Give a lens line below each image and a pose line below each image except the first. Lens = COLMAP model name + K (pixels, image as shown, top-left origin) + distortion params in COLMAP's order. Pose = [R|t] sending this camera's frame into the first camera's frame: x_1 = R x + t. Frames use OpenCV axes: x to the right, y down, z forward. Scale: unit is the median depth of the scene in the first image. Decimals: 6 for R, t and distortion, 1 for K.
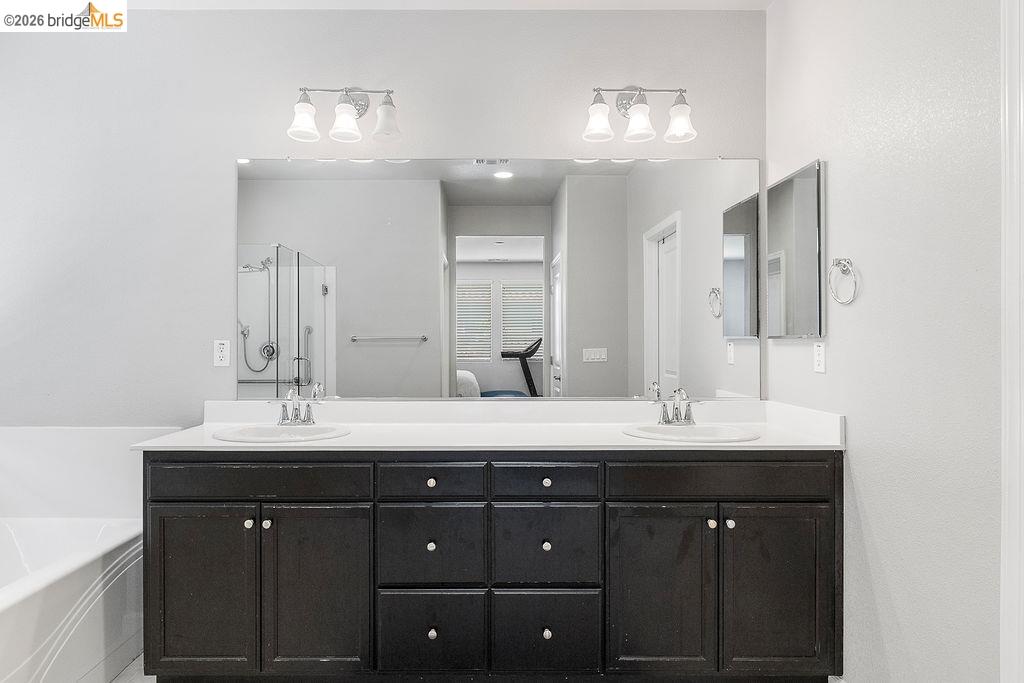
lens RADIAL K [[588.3, 0, 503.8], [0, 588.3, 343.6], [0, 0, 1]] dist [-0.002253, 0.001225]
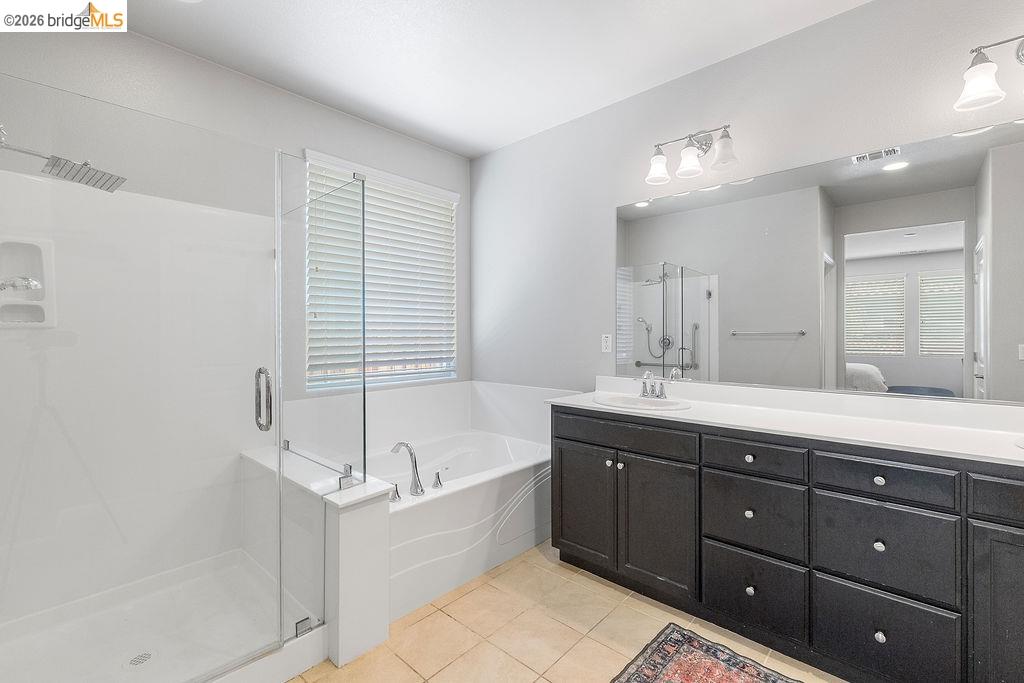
lens RADIAL K [[448.1, 0, 505.9], [0, 448.1, 336.1], [0, 0, 1]] dist [-0.001082, 0.000759]
pose [[0.729323, 0.002097, -0.684166, 0.102982], [-0.003953, 0.999992, -0.001148, 0.000566], [0.684158, 0.003542, 0.729325, 0.030034]]
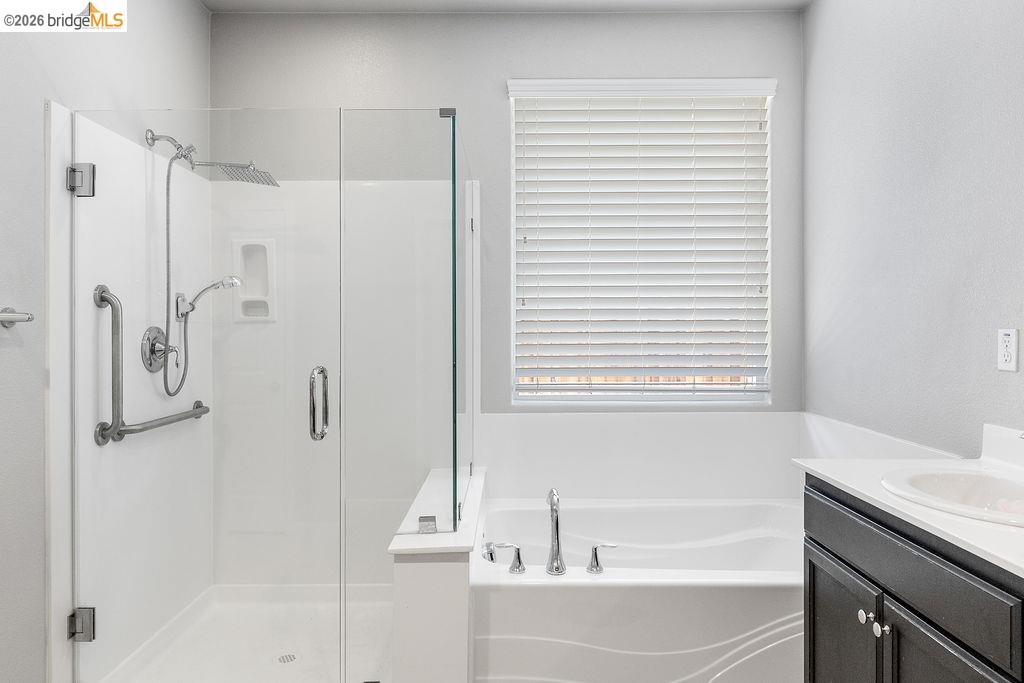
lens RADIAL K [[682.0, 0, 511.3], [0, 682.0, 337.6], [0, 0, 1]] dist [-0.002320, -0.000858]
pose [[0.000889, 0.015827, -0.999874, 0.259381], [-0.005805, 0.999858, 0.015821, -0.005037], [0.999983, 0.005790, 0.000981, 0.528987]]
